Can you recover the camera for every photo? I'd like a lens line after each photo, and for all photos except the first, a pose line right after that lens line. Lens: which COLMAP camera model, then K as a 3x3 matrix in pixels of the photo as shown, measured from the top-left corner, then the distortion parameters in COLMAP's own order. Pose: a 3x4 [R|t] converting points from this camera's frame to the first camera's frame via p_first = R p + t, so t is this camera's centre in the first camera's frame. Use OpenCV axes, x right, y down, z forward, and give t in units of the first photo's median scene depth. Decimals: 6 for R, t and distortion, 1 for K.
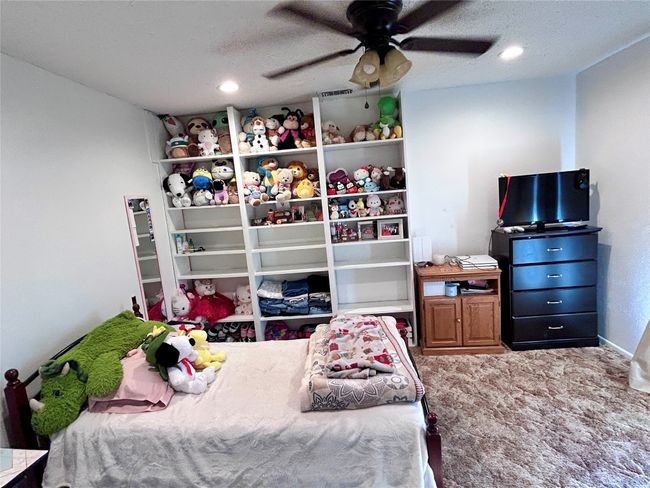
lens RADIAL K [[347.9, 0, 324.6], [0, 347.9, 244.3], [0, 0, 1]] dist [0.002819, -0.000958]
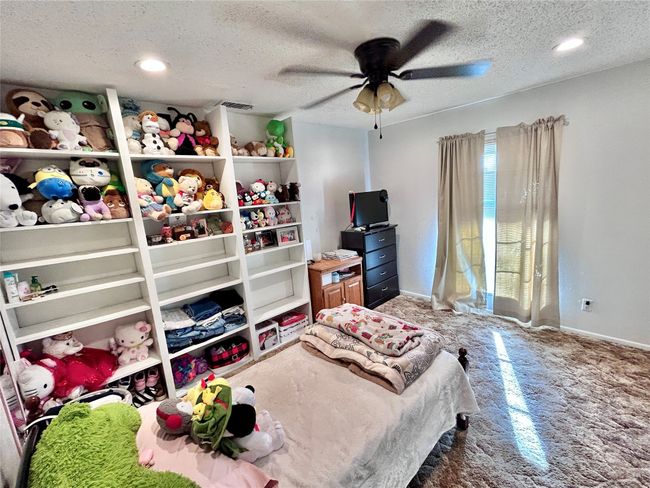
lens RADIAL K [[290.1, 0, 324.6], [0, 290.1, 244.8], [0, 0, 1]] dist [-0.004129, 0.001620]
pose [[0.681484, -0.098144, 0.725222, -0.421813], [0.125736, 0.991933, 0.016084, -0.014669], [-0.720950, 0.080225, 0.688327, 0.254644]]
